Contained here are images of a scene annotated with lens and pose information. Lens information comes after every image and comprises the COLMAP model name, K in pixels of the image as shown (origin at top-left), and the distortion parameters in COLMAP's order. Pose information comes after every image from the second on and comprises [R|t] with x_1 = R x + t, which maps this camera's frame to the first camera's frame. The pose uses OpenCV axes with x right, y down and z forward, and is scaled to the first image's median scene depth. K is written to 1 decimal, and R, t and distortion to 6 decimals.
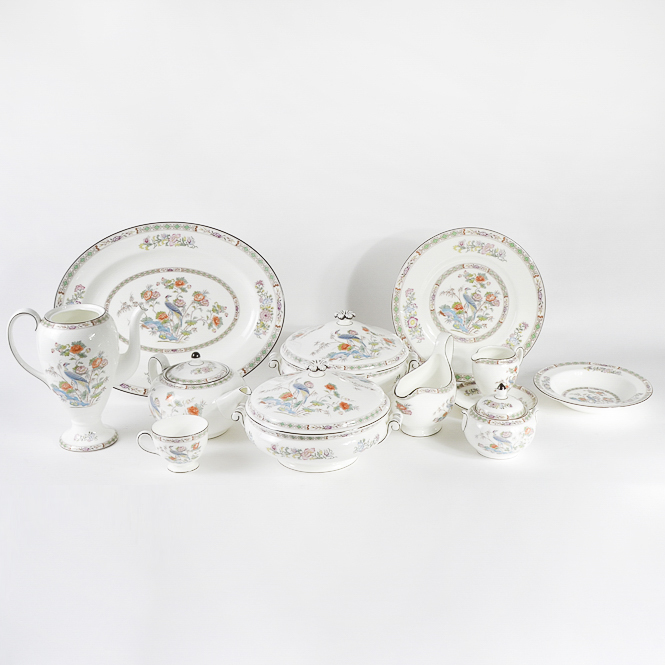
lens RADIAL K [[1041.2, 0, 334.1], [0, 1041.2, 330.6], [0, 0, 1]] dist [-0.059332, 0.000000]
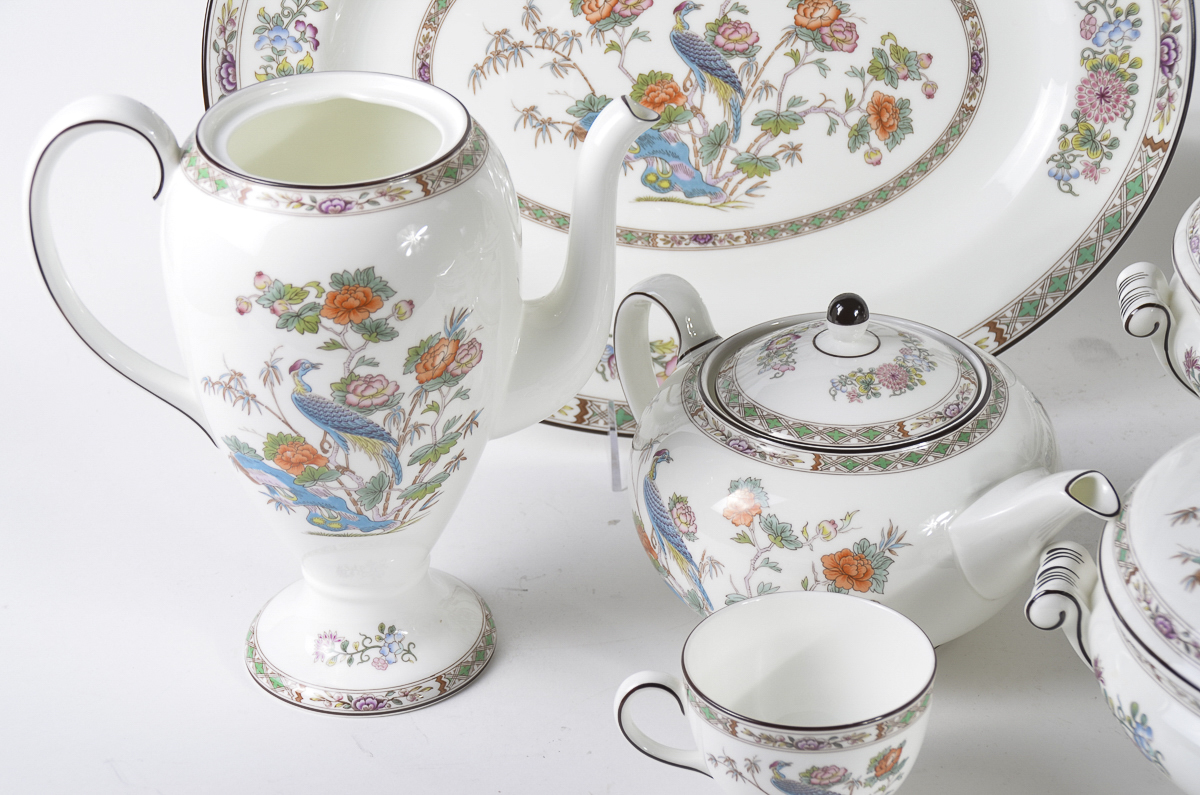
lens RADIAL K [[2949.1, 0, 600.3], [0, 2949.1, 399.8], [0, 0, 1]] dist [0.519126, 0.000000]
pose [[0.997313, 0.035468, -0.064095, -0.137486], [-0.023243, 0.982970, 0.182288, -0.070092], [0.069469, -0.180309, 0.981154, 0.337944]]
